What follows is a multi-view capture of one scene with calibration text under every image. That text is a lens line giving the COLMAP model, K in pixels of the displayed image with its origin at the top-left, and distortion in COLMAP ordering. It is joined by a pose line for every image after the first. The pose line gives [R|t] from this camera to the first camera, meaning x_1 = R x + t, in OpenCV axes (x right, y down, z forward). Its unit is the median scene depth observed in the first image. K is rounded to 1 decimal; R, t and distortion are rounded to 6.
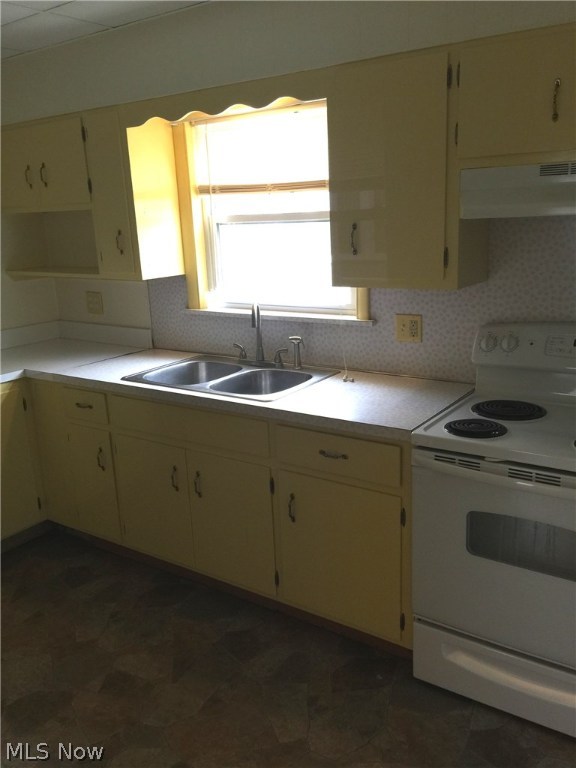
lens RADIAL K [[646.3, 0, 288.0], [0, 646.3, 384.0], [0, 0, 1]] dist [0.049375, -0.082357]
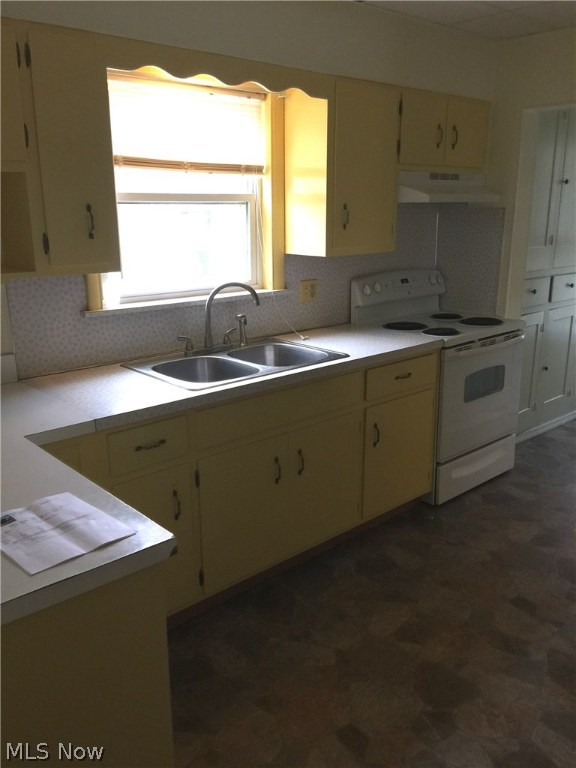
lens RADIAL K [[653.9, 0, 300.3], [0, 653.9, 379.1], [0, 0, 1]] dist [0.080641, -0.119087]
pose [[0.234292, -0.223149, 0.946209, -0.929421], [0.232192, 0.957976, 0.168430, -0.121818], [-0.944031, 0.180240, 0.276260, 0.603476]]
